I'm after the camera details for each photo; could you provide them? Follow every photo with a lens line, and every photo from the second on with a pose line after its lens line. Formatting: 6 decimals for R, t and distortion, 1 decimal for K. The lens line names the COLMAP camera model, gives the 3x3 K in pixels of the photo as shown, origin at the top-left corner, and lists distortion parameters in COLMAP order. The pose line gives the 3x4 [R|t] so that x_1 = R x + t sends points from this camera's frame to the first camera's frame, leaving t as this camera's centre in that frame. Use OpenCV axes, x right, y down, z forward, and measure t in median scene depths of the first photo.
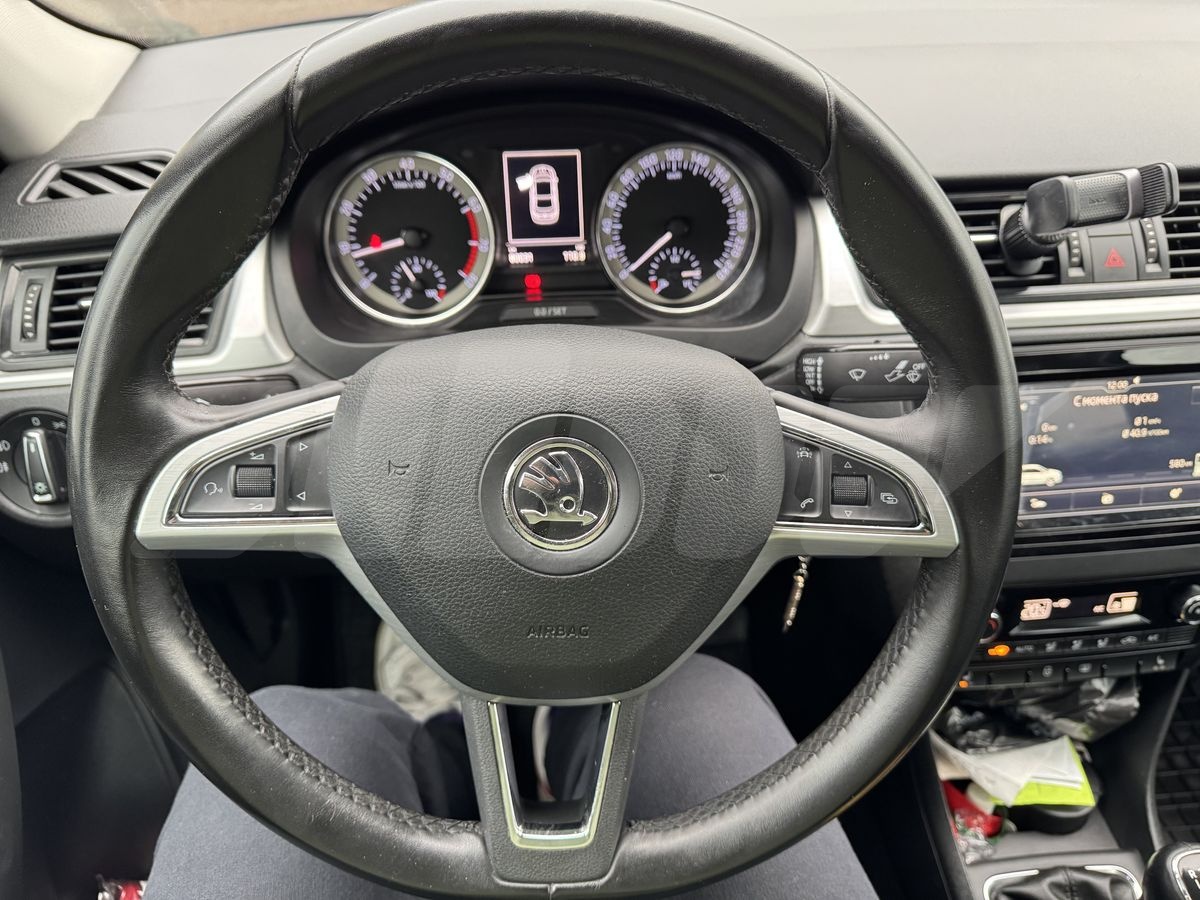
lens RADIAL K [[829.7, 0, 618.0], [0, 829.7, 473.5], [0, 0, 1]] dist [0.073505, -0.000796]
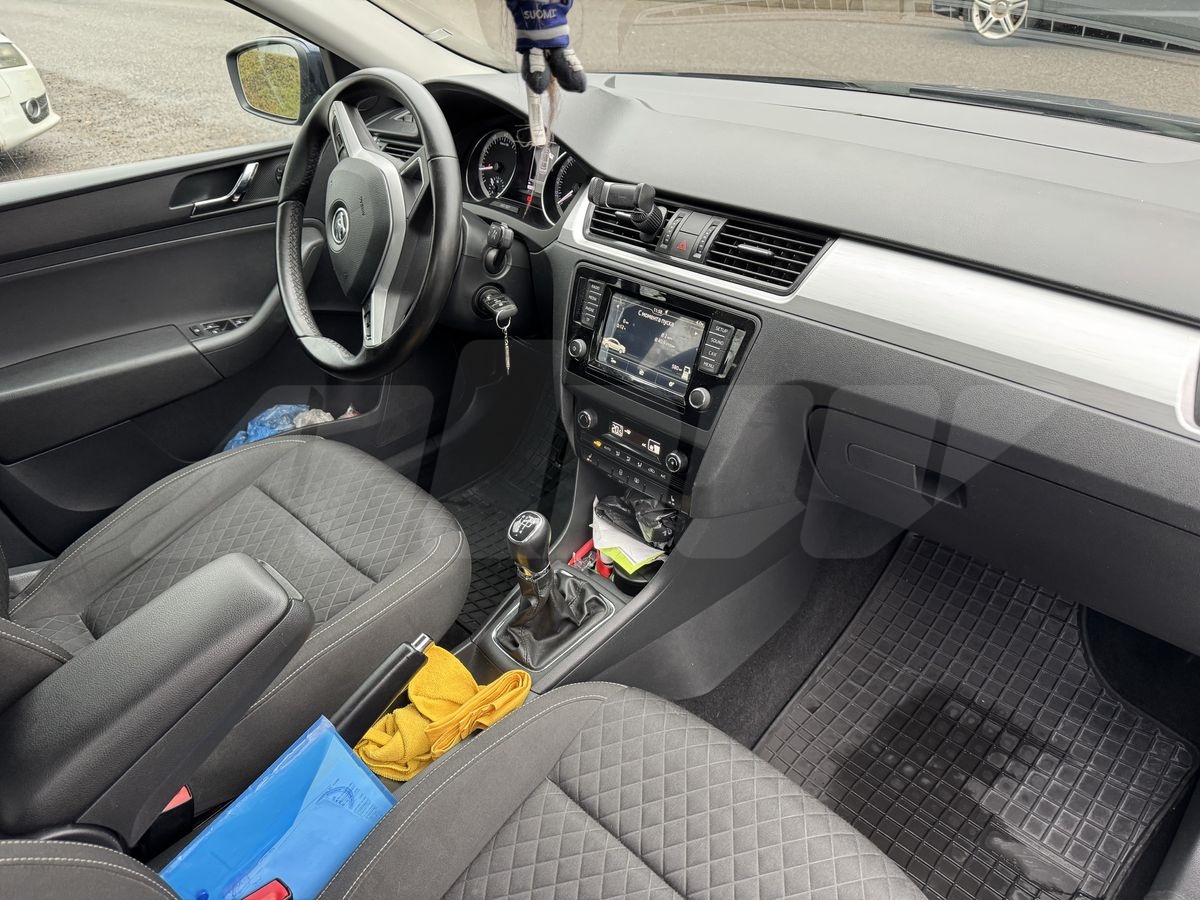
lens RADIAL K [[831.3, 0, 600.0], [0, 831.3, 450.0], [0, 0, 1]] dist [0.047586, -0.000740]
pose [[0.613577, 0.401210, -0.680113, 1.750321], [-0.424881, 0.893736, 0.143915, -0.039392], [0.665582, 0.200664, 0.718843, -0.290610]]
